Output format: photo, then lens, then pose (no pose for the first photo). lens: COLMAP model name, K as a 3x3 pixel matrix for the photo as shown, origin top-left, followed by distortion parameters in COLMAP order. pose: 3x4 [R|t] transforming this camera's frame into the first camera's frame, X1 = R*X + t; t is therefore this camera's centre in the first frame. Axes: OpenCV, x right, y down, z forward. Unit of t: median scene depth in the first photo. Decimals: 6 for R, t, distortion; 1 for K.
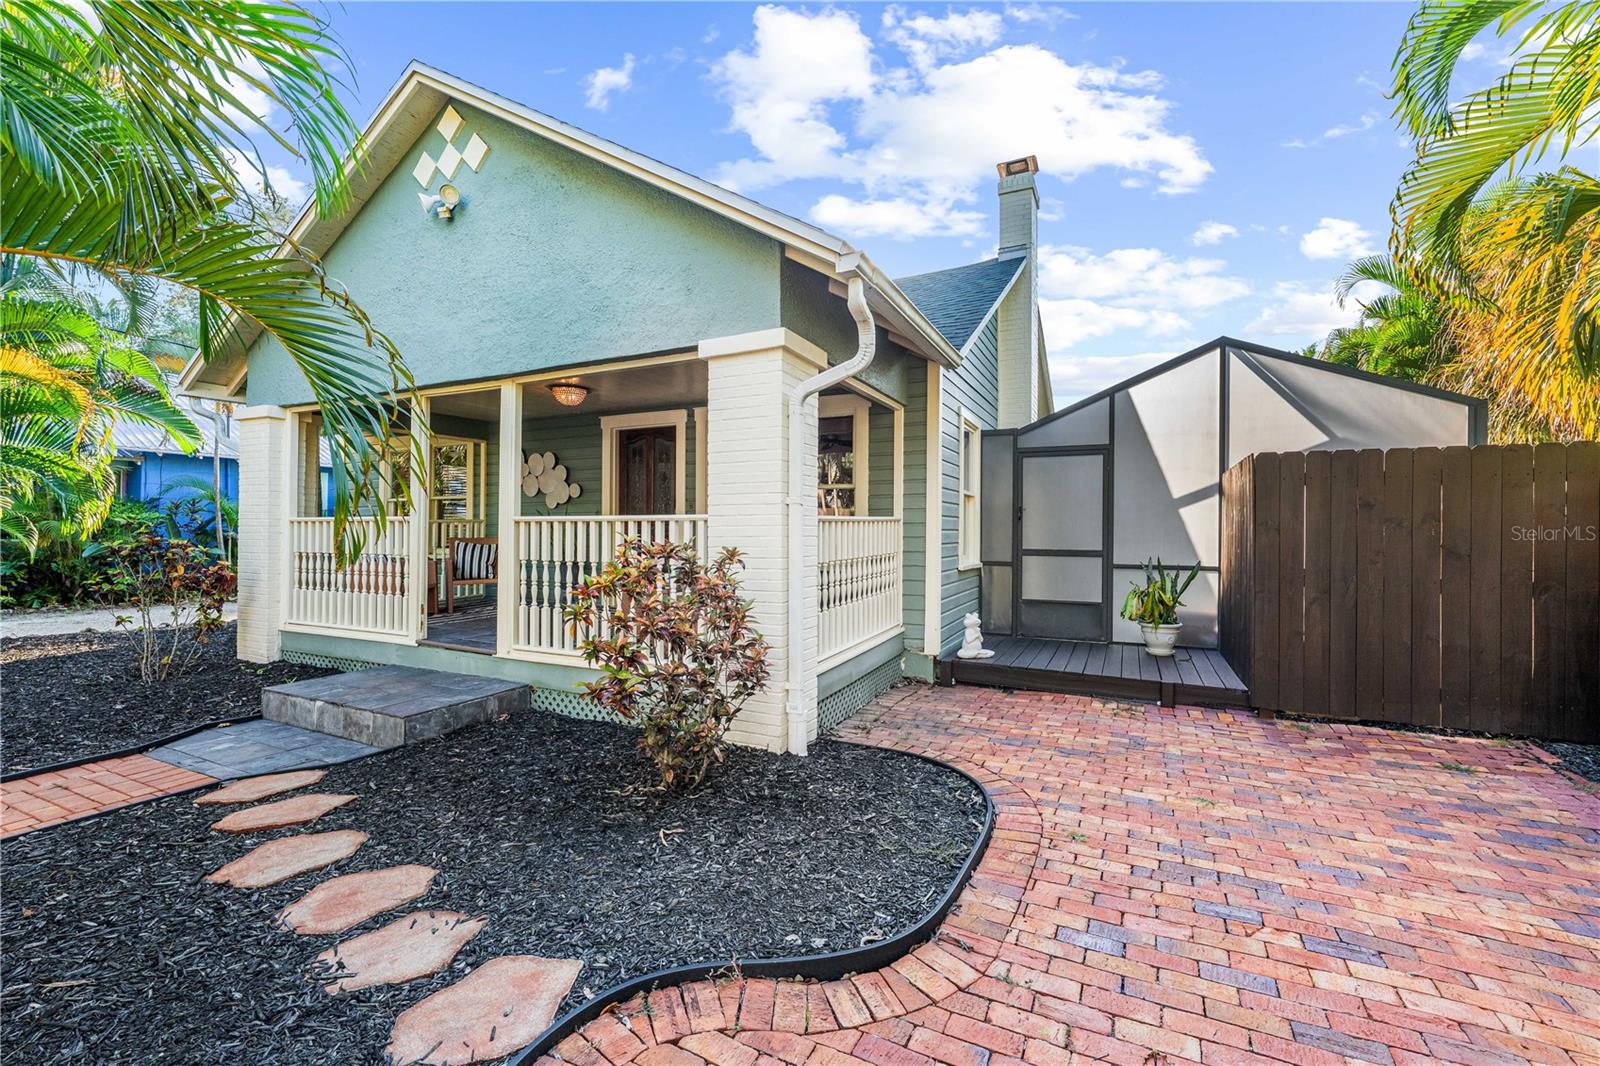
lens RADIAL K [[690.8, 0, 797.7], [0, 690.8, 530.5], [0, 0, 1]] dist [-0.000366, -0.000155]
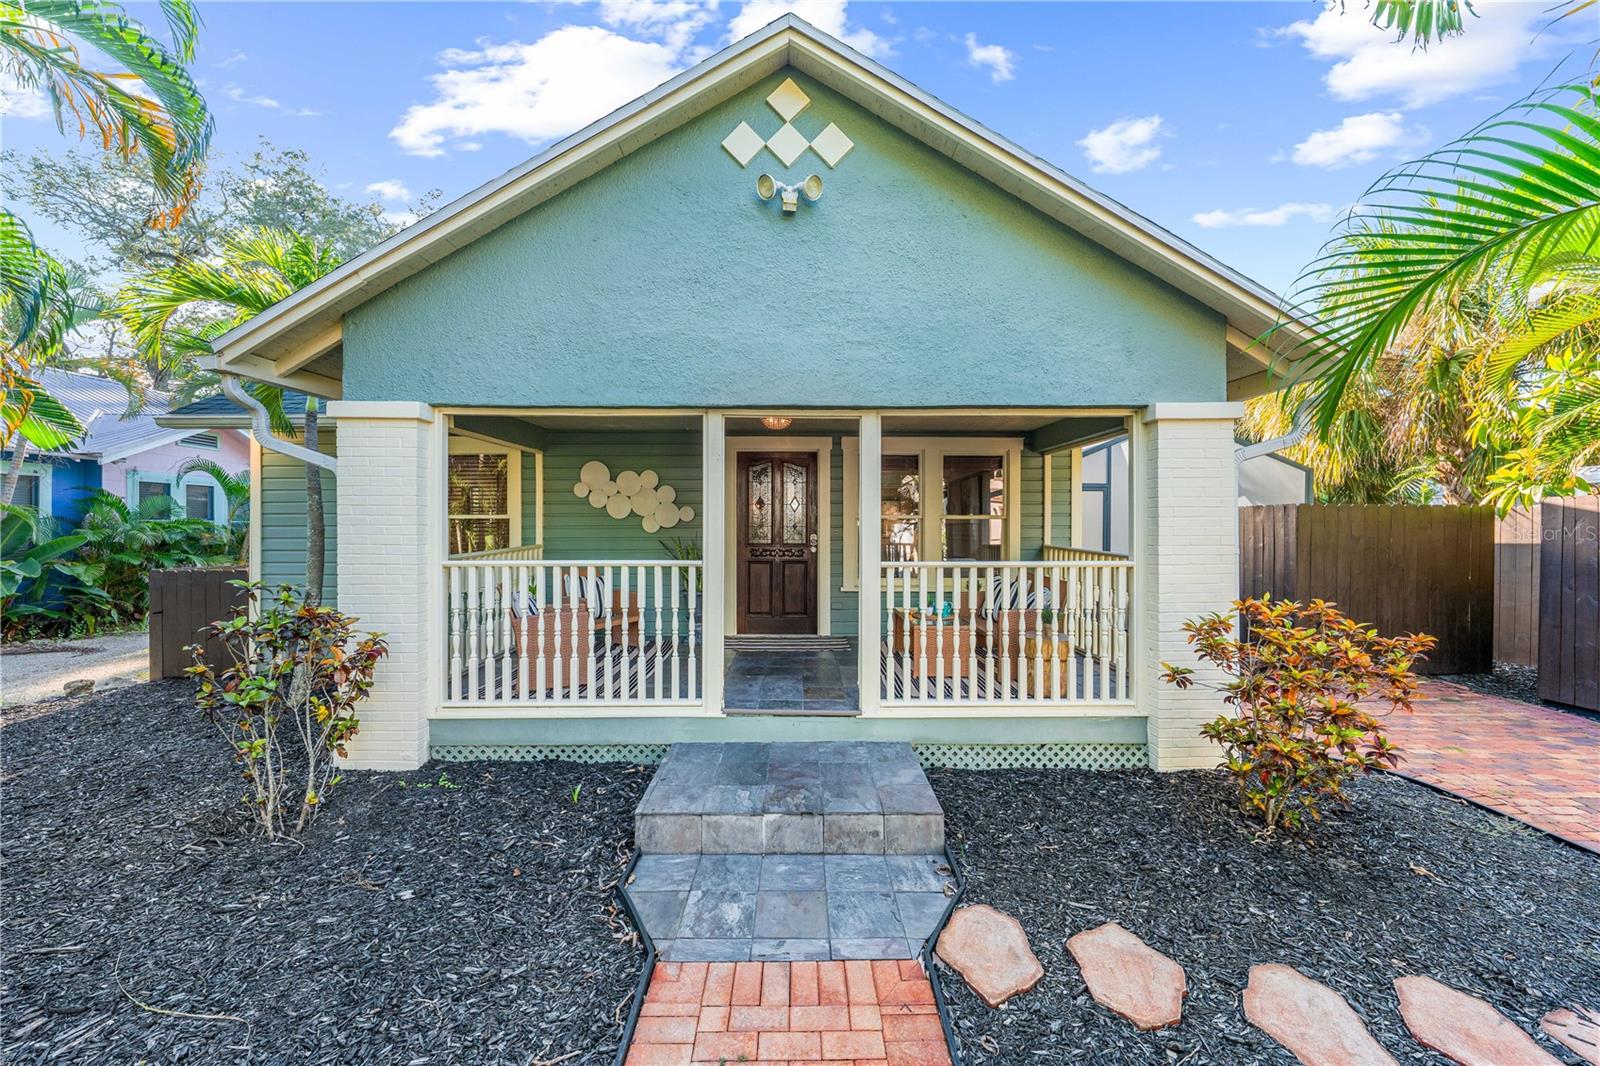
lens RADIAL K [[592.3, 0, 802.4], [0, 592.3, 531.8], [0, 0, 1]] dist [-0.000099, 0.000098]
pose [[0.884699, -0.009685, 0.466062, -0.873853], [0.002065, 0.999856, 0.016858, -0.074206], [-0.466158, -0.013952, 0.884591, 0.358987]]
